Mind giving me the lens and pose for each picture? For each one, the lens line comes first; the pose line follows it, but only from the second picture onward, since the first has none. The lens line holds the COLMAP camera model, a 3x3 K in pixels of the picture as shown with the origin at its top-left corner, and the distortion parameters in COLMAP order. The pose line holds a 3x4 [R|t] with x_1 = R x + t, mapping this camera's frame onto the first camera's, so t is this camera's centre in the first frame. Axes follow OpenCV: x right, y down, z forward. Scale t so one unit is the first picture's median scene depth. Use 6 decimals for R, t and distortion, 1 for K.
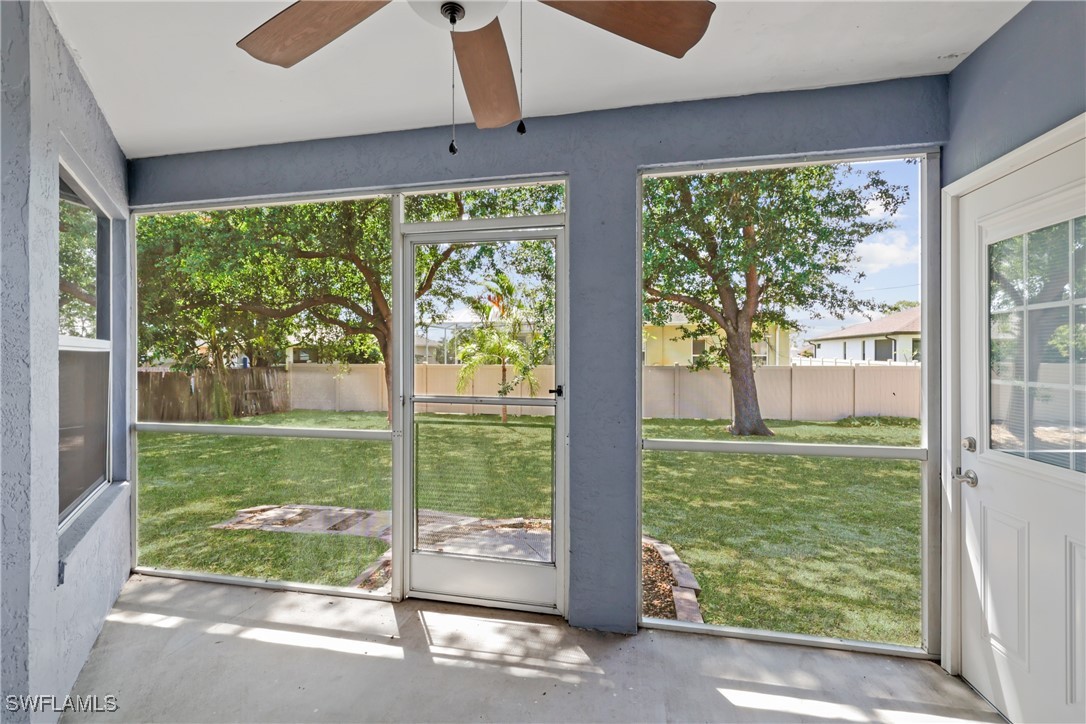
lens RADIAL K [[459.5, 0, 541.9], [0, 459.5, 356.9], [0, 0, 1]] dist [-0.001273, -0.000221]
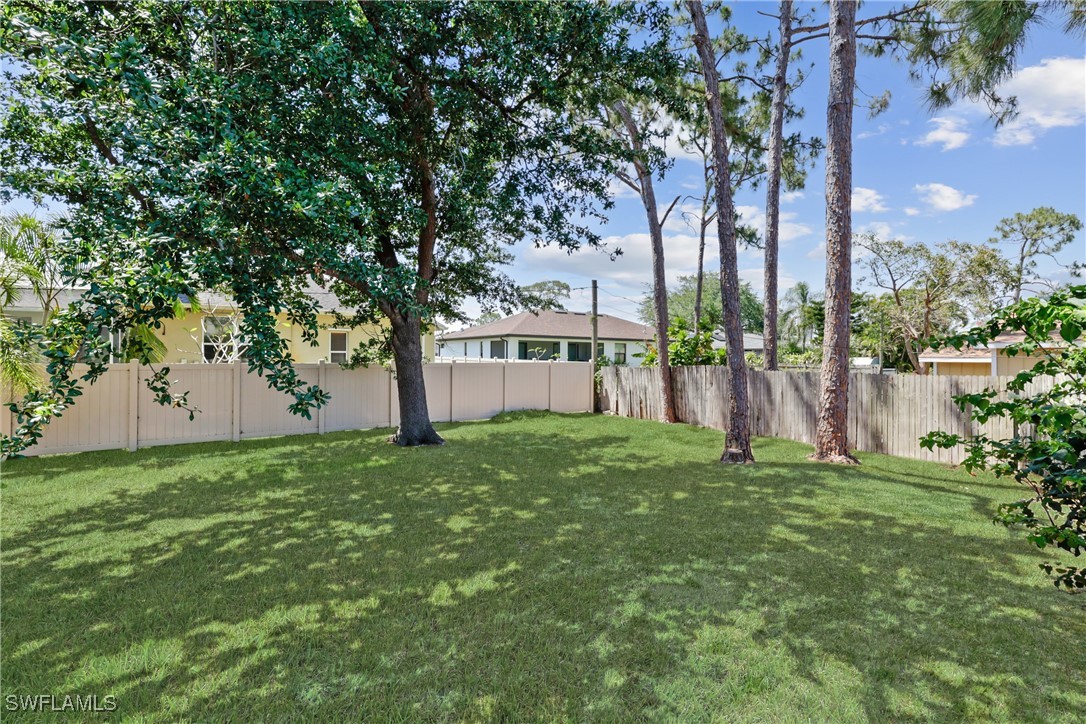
lens RADIAL K [[459.5, 0, 541.9], [0, 459.5, 356.9], [0, 0, 1]] dist [-0.001273, -0.000221]
pose [[0.699011, 0.008116, 0.715065, 0.003870], [-0.008875, 0.999957, -0.002674, 0.008671], [-0.715056, -0.004477, 0.699053, 0.228763]]
